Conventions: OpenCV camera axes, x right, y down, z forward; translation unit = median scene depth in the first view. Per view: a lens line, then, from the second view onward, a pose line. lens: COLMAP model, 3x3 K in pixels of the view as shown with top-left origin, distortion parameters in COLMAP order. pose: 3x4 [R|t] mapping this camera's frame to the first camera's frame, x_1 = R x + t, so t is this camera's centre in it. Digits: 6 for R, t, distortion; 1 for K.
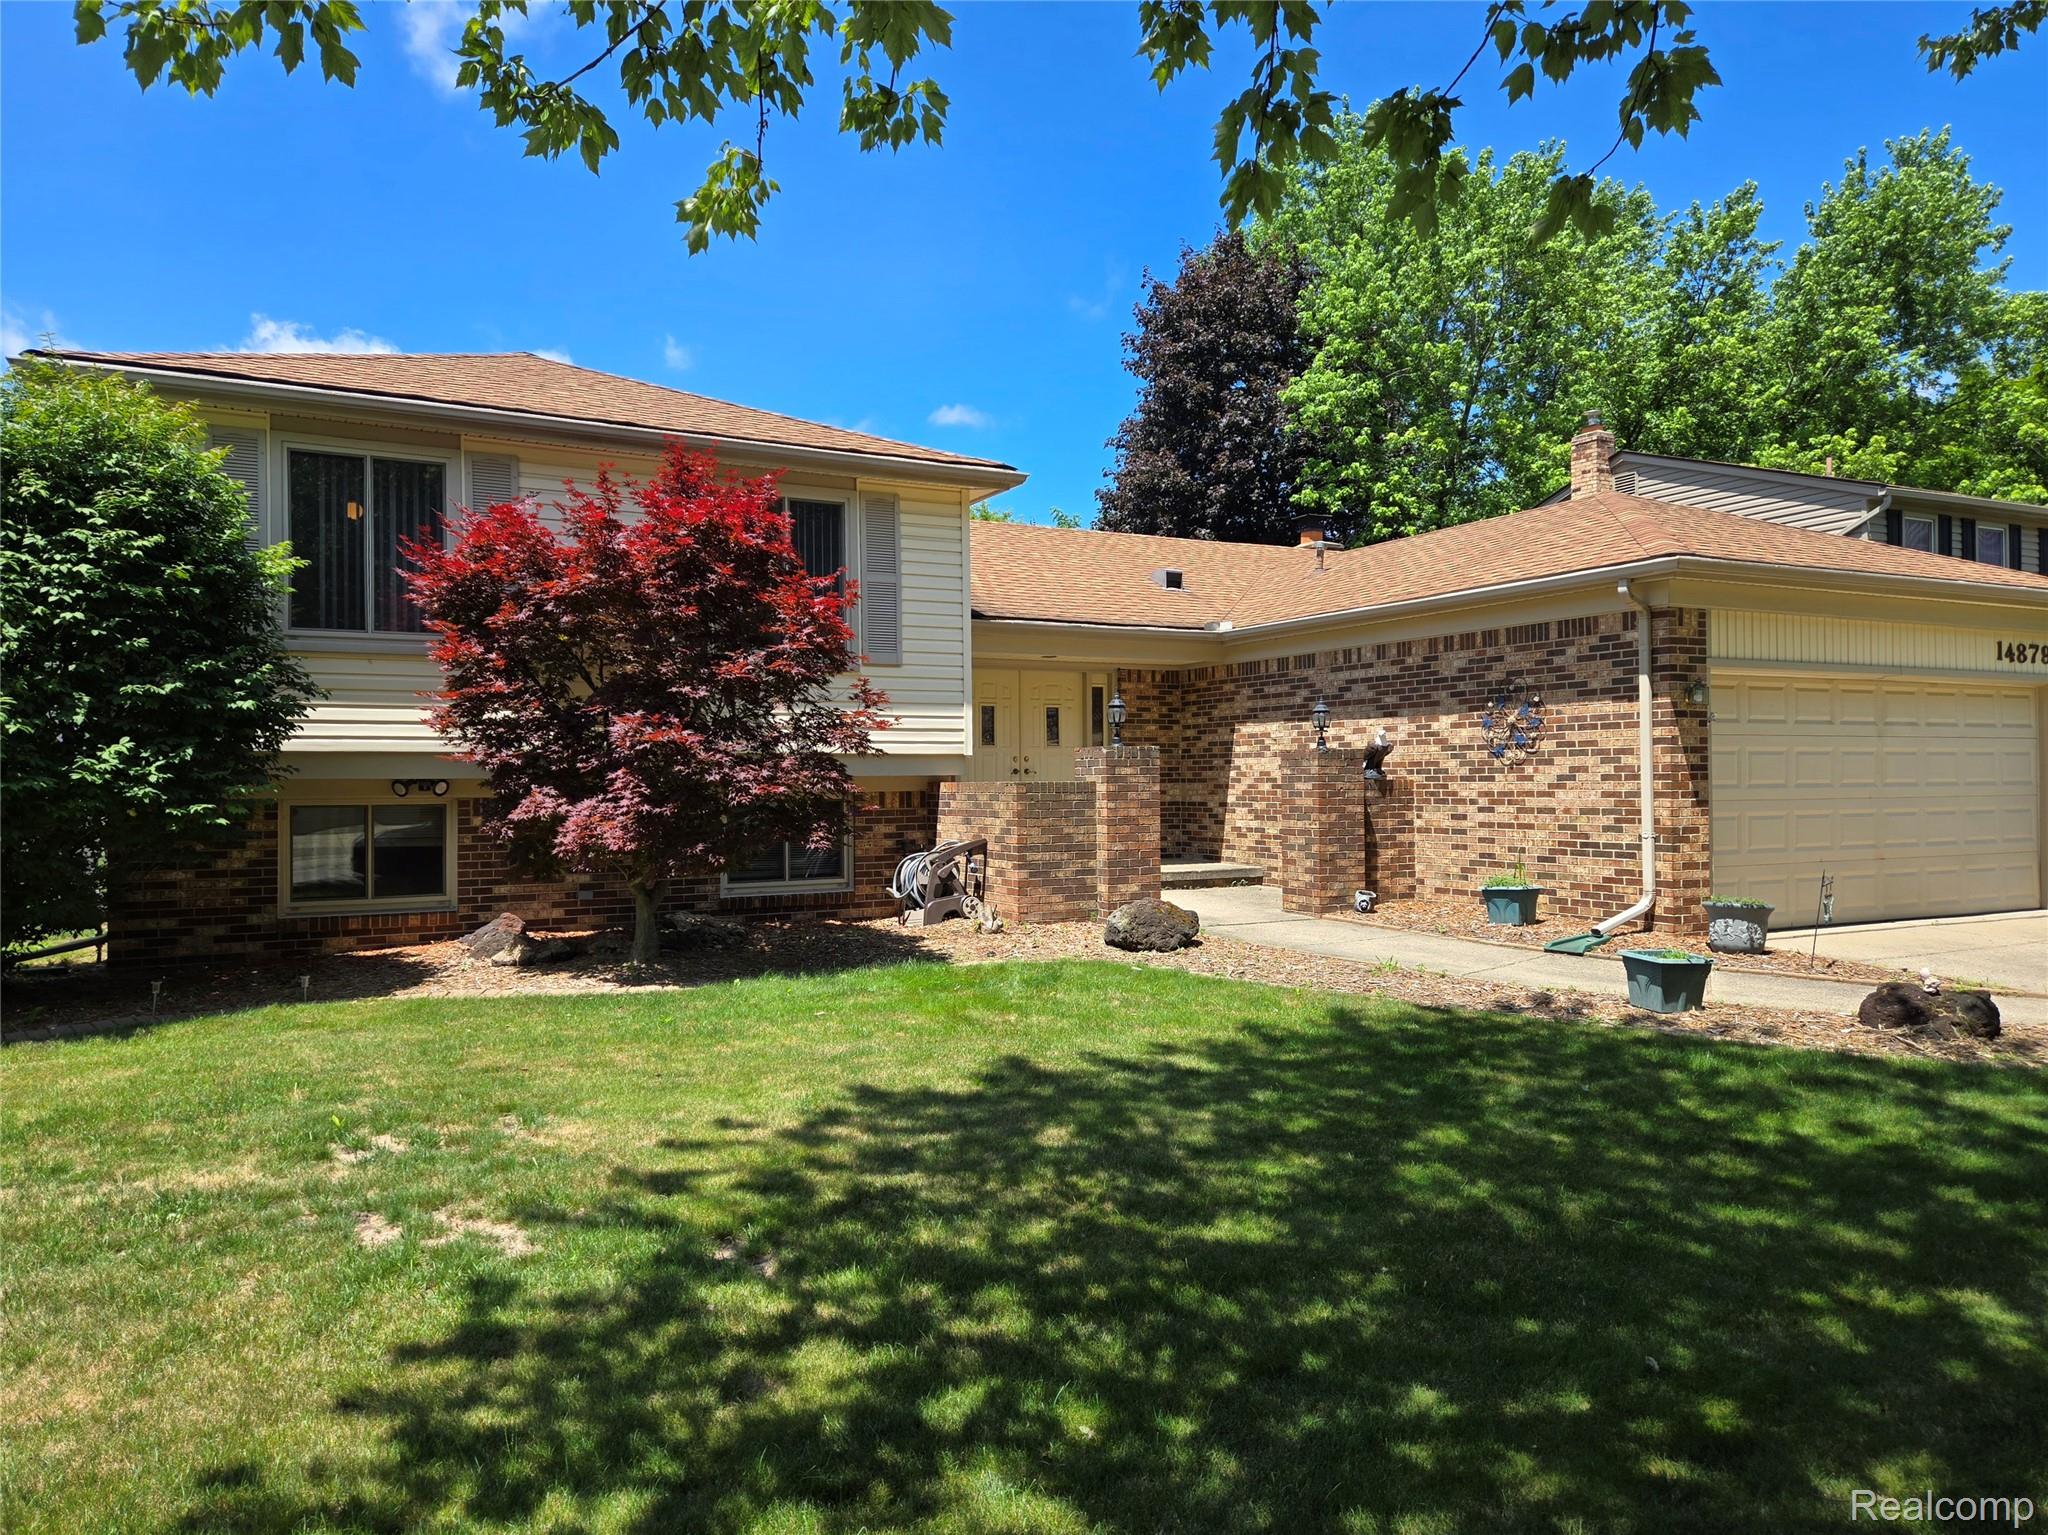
lens RADIAL K [[1371.4, 0, 1030.0], [0, 1371.4, 780.7], [0, 0, 1]] dist [0.034834, -0.002748]
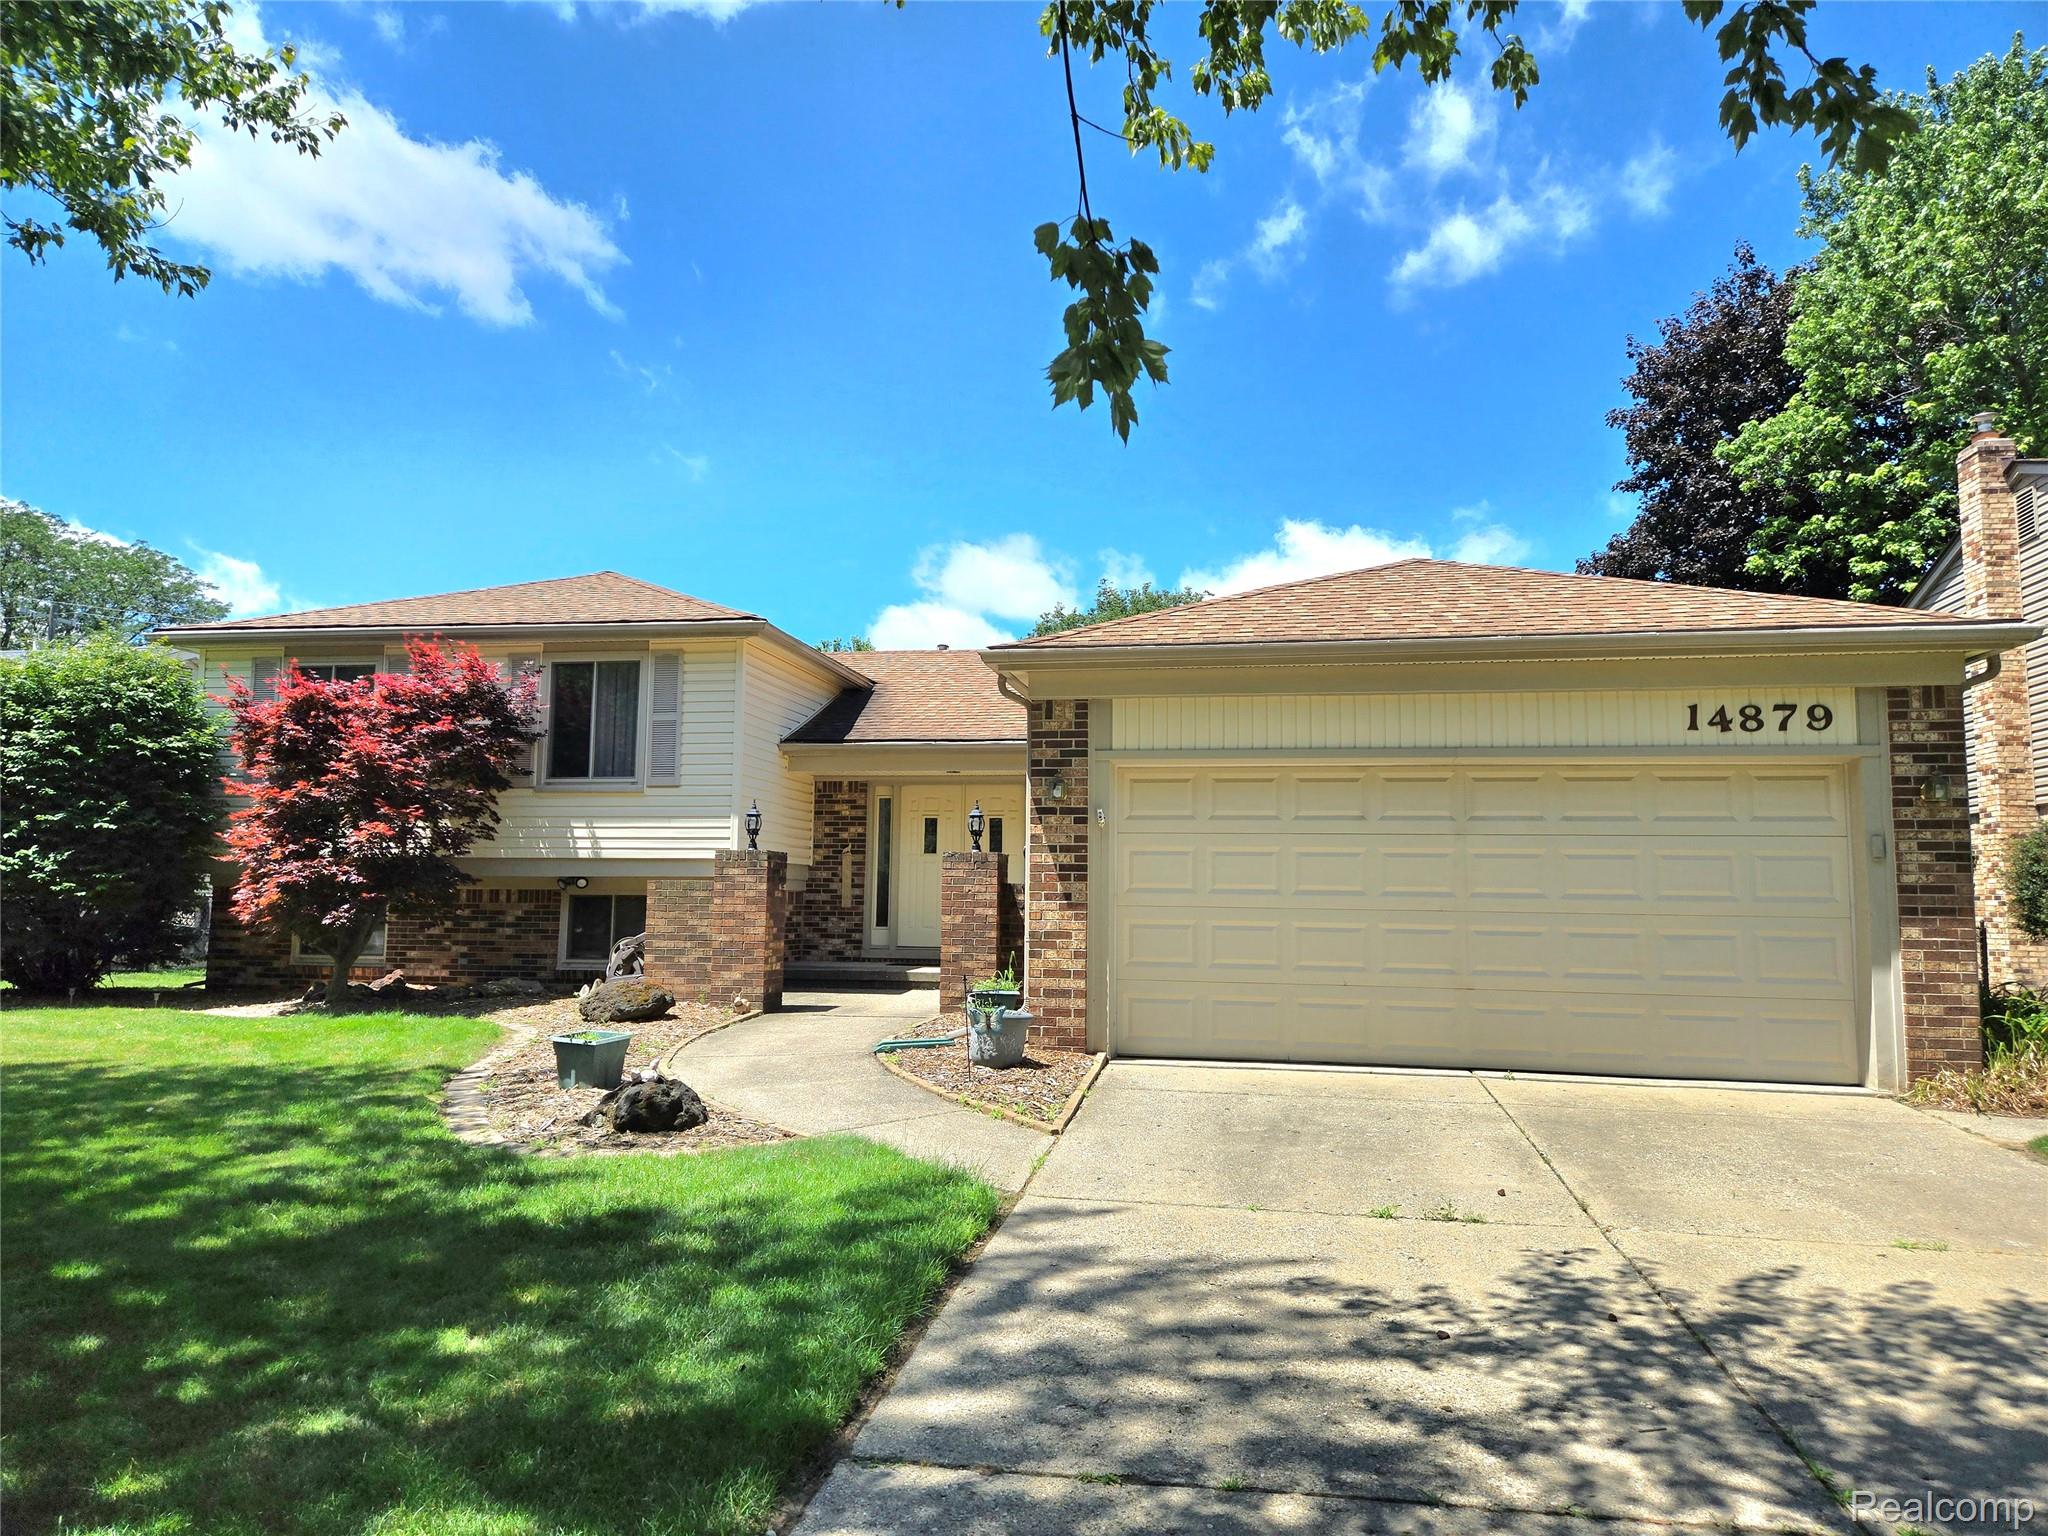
lens RADIAL K [[1371.4, 0, 1035.7], [0, 1371.4, 756.3], [0, 0, 1]] dist [0.034834, -0.002748]
pose [[0.797995, -0.047458, -0.600792, 0.961999], [-0.018347, 0.994520, -0.102929, 0.010629], [0.602384, 0.093160, 0.792751, 0.228520]]
